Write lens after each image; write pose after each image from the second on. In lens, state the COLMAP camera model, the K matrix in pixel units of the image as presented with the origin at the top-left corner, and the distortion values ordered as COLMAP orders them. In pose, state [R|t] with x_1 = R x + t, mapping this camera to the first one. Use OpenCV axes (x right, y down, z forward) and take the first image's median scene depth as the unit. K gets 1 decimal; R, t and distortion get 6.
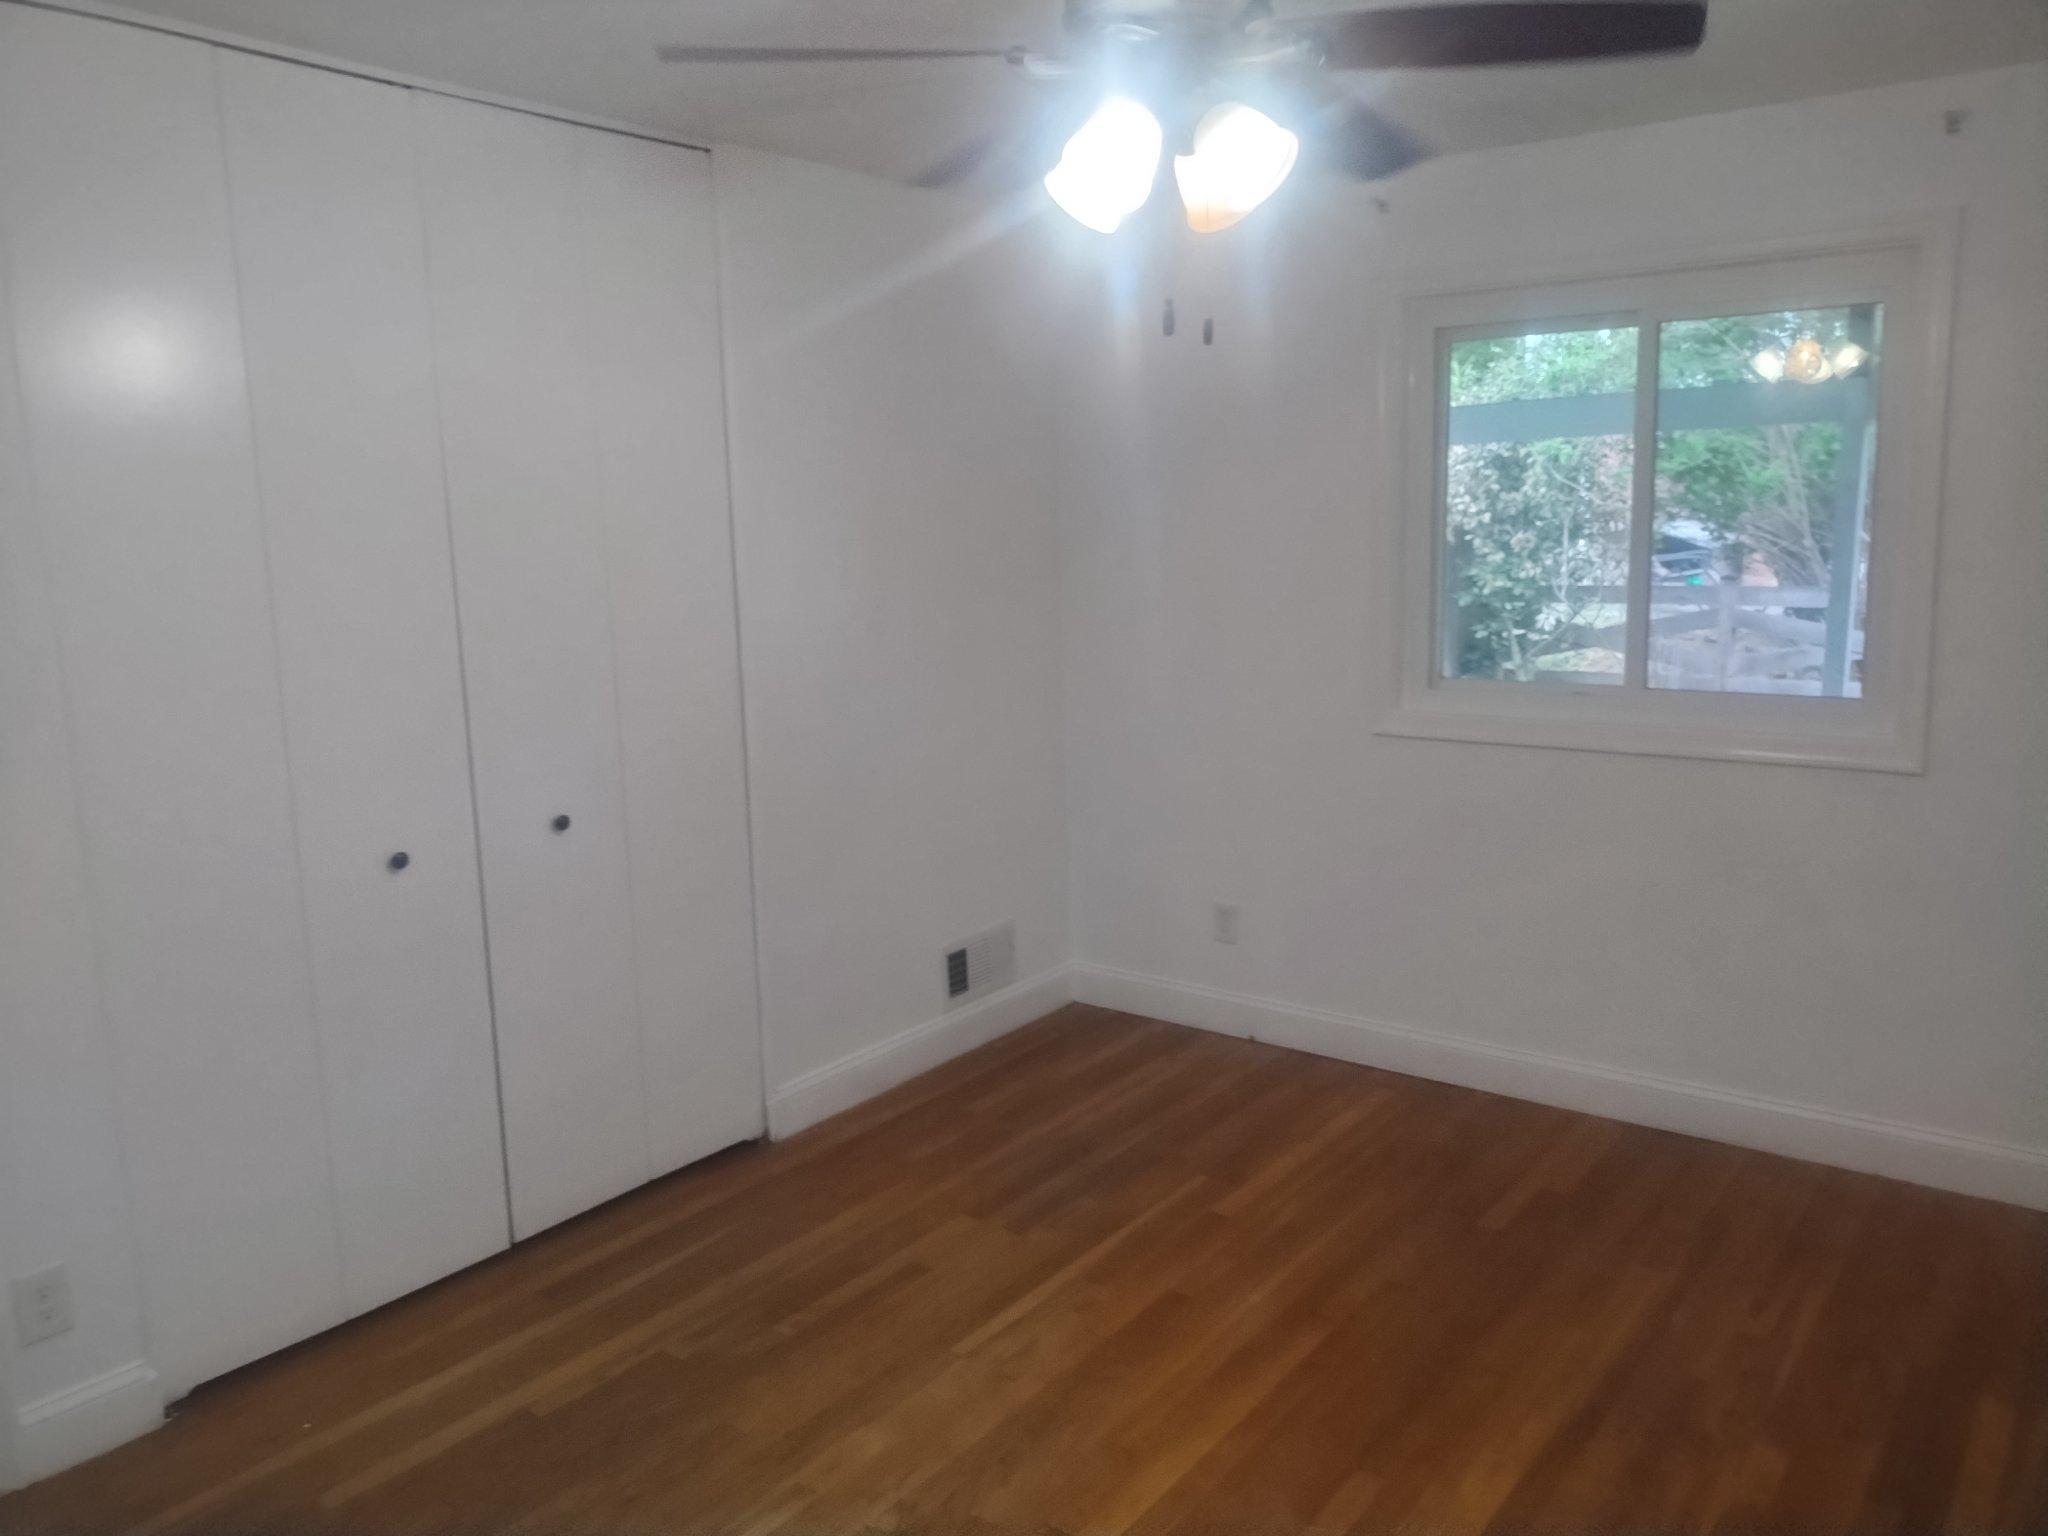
lens RADIAL K [[1534.3, 0, 1019.9], [0, 1534.3, 797.6], [0, 0, 1]] dist [0.000779, -0.008445]
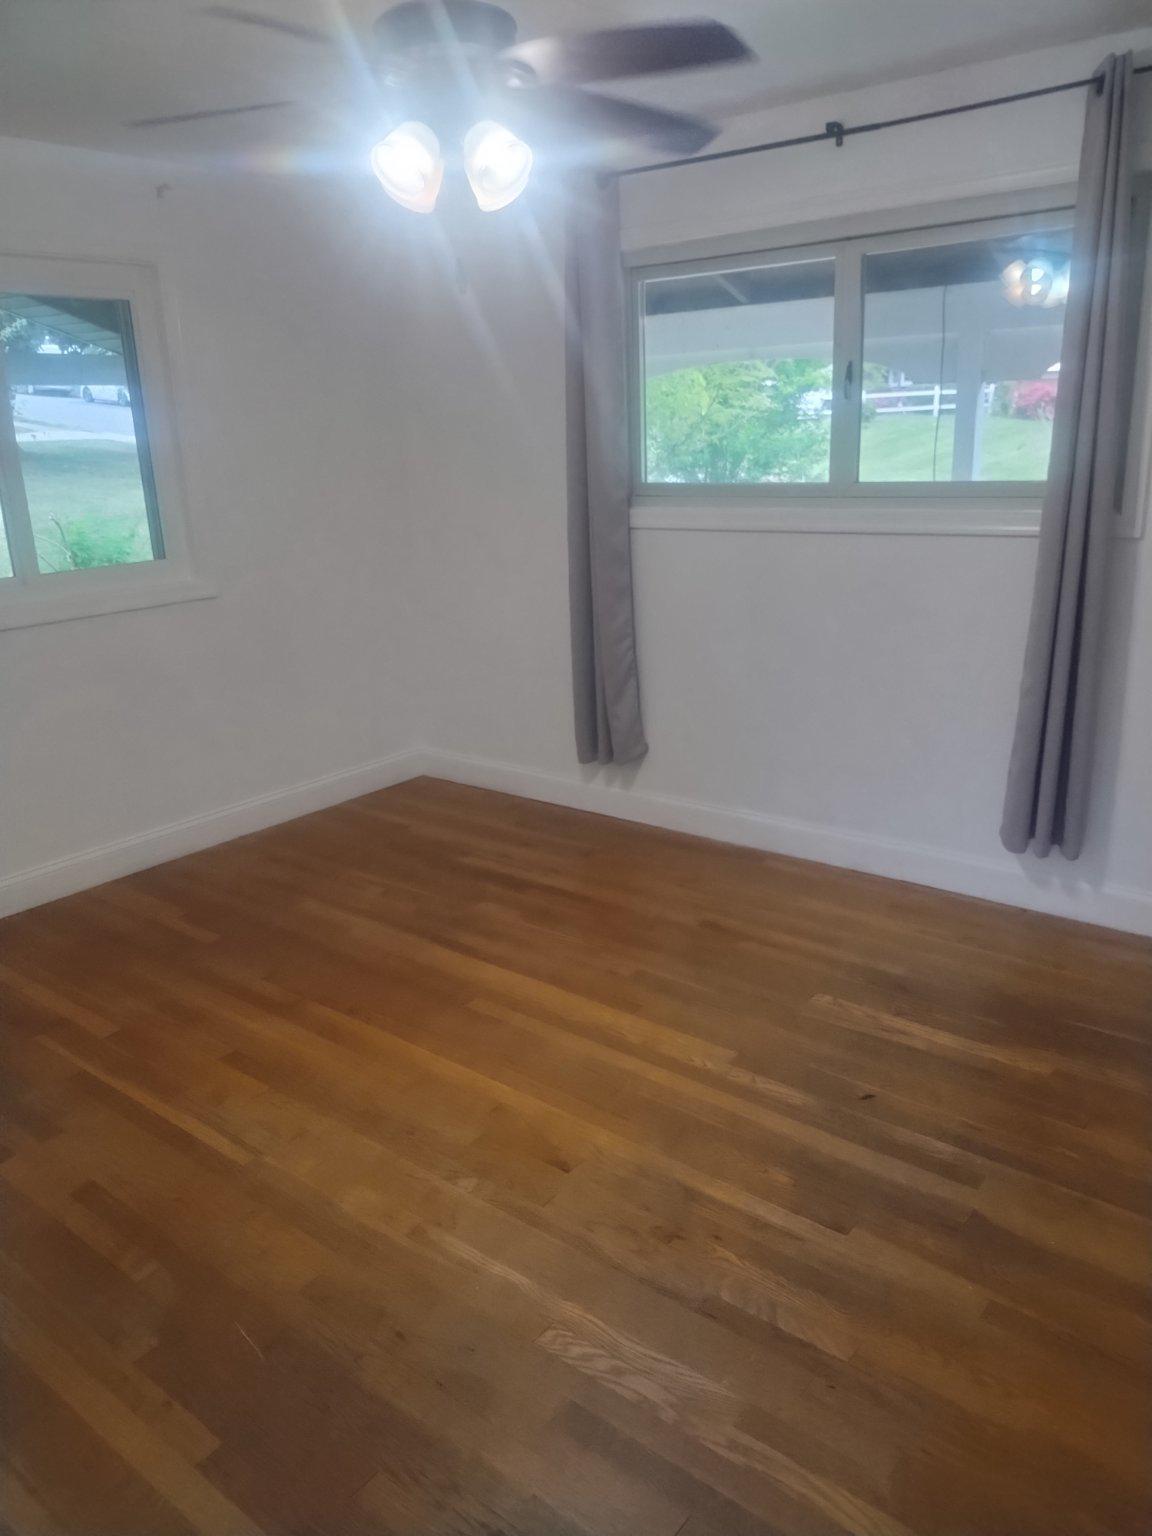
lens RADIAL K [[1147.0, 0, 569.0], [0, 1147.0, 773.6], [0, 0, 1]] dist [0.029991, -0.027569]
pose [[0.036640, -0.275177, 0.960695, -0.435520], [0.222526, 0.939451, 0.260605, -0.049923], [-0.974238, 0.204231, 0.095656, 0.338004]]
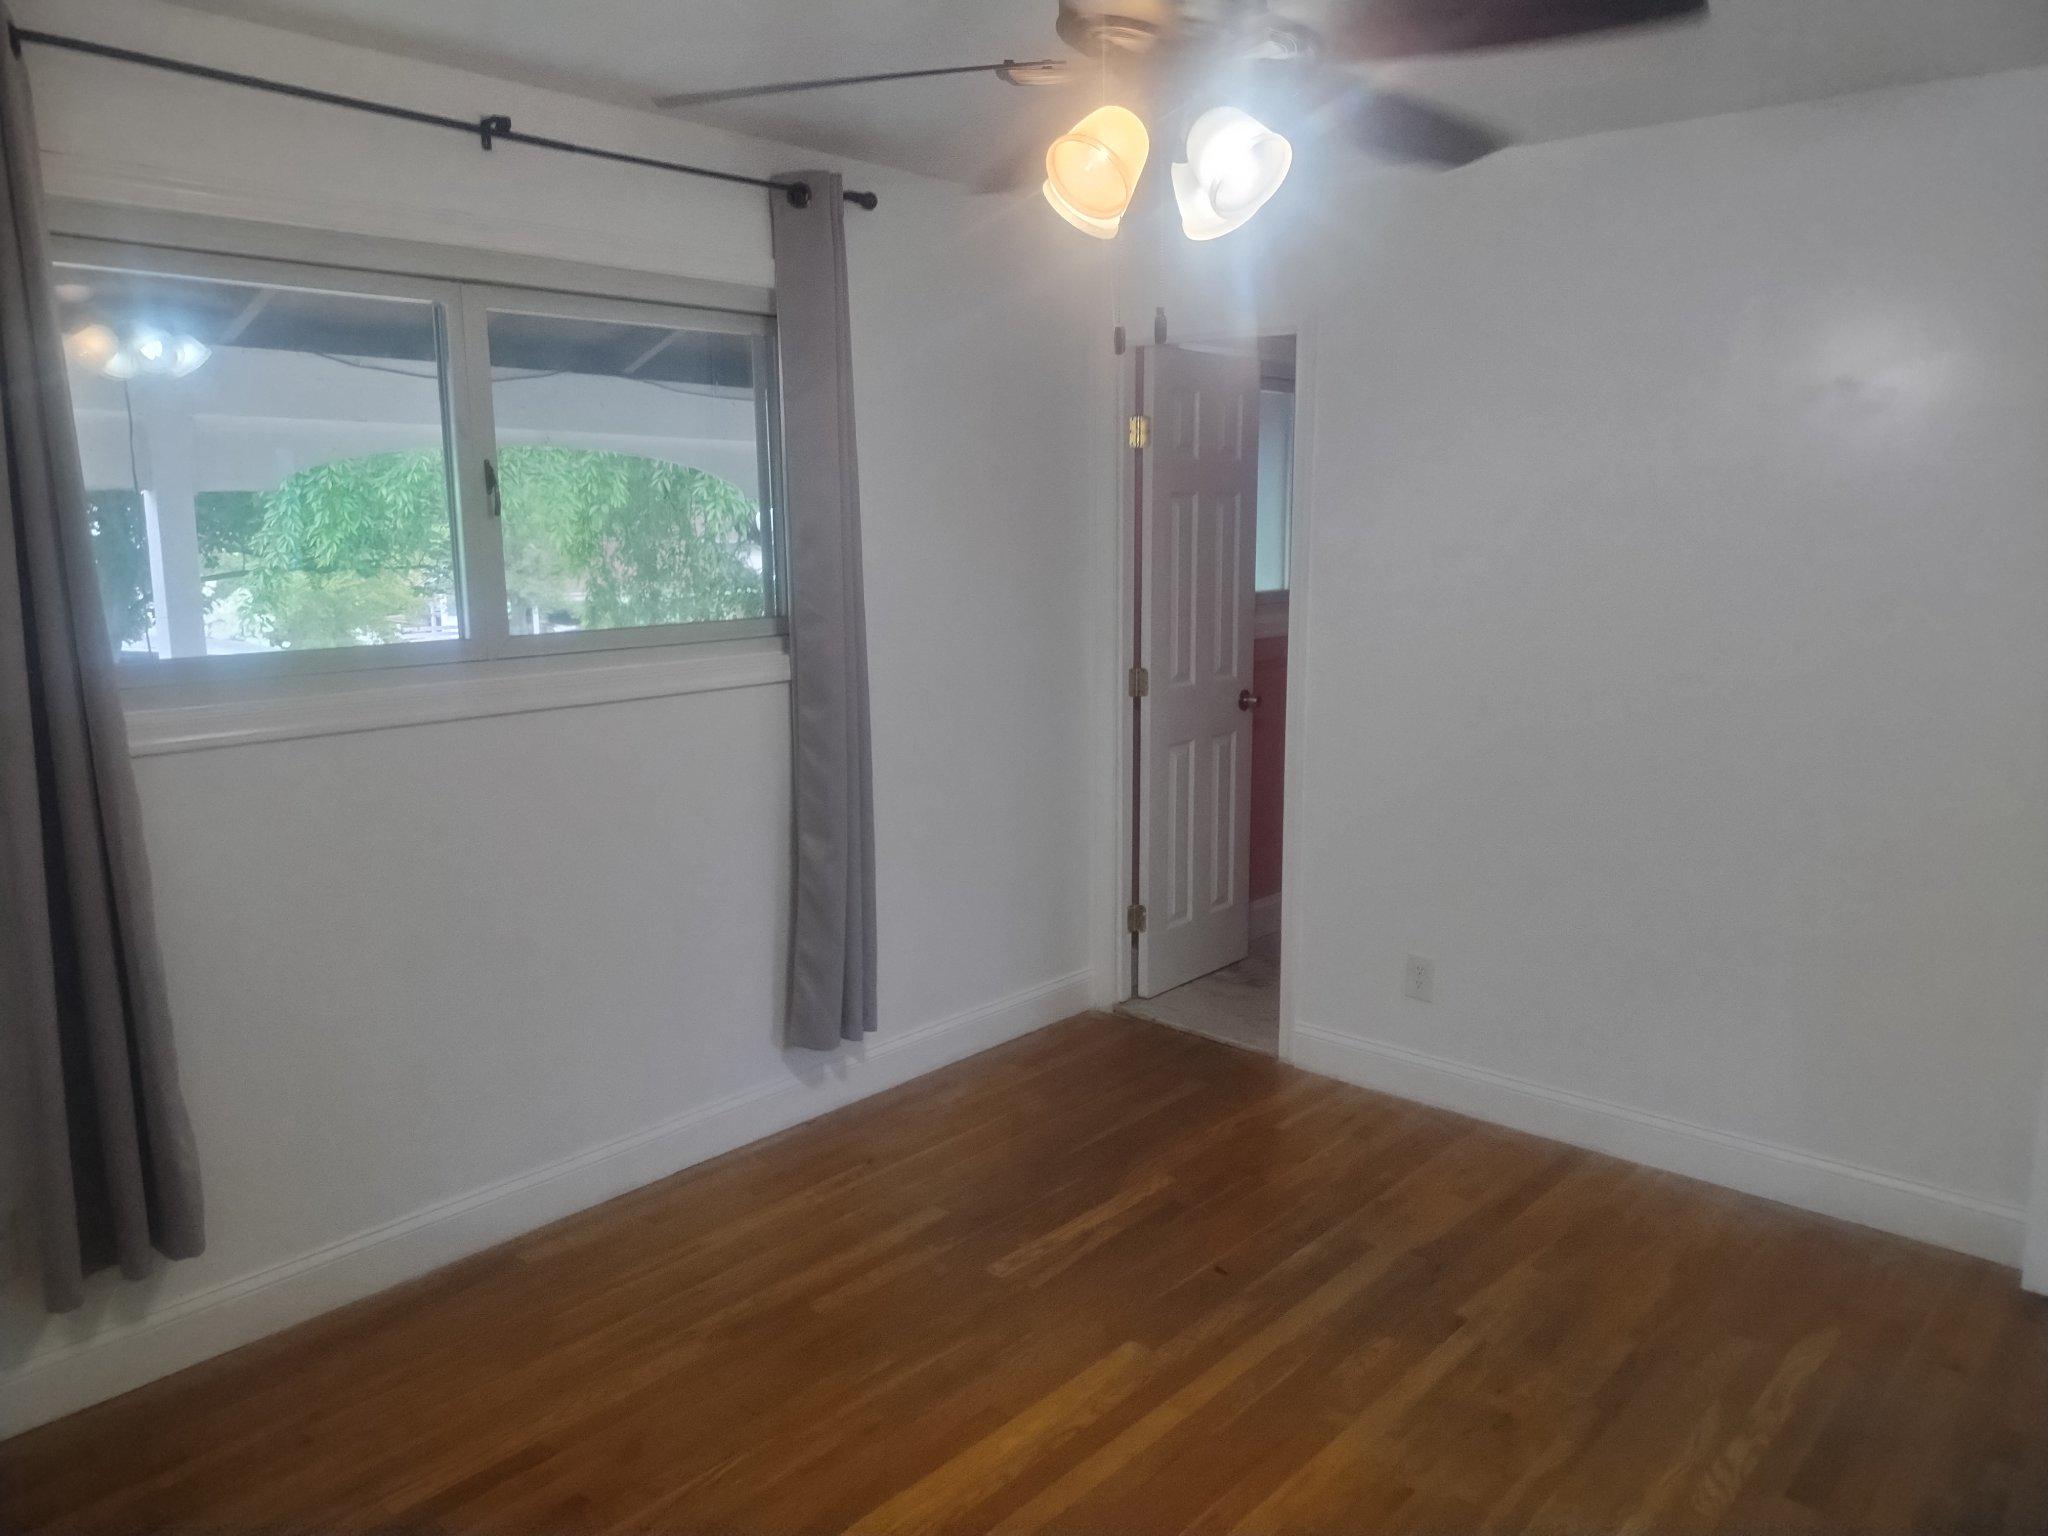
lens RADIAL K [[1529.3, 0, 1022.4], [0, 1529.3, 777.8], [0, 0, 1]] dist [0.029991, -0.027569]
pose [[-0.997190, 0.006285, 0.074654, 0.046019], [0.032960, 0.931662, 0.361828, -0.160173], [-0.067279, 0.363272, -0.929251, 0.783959]]
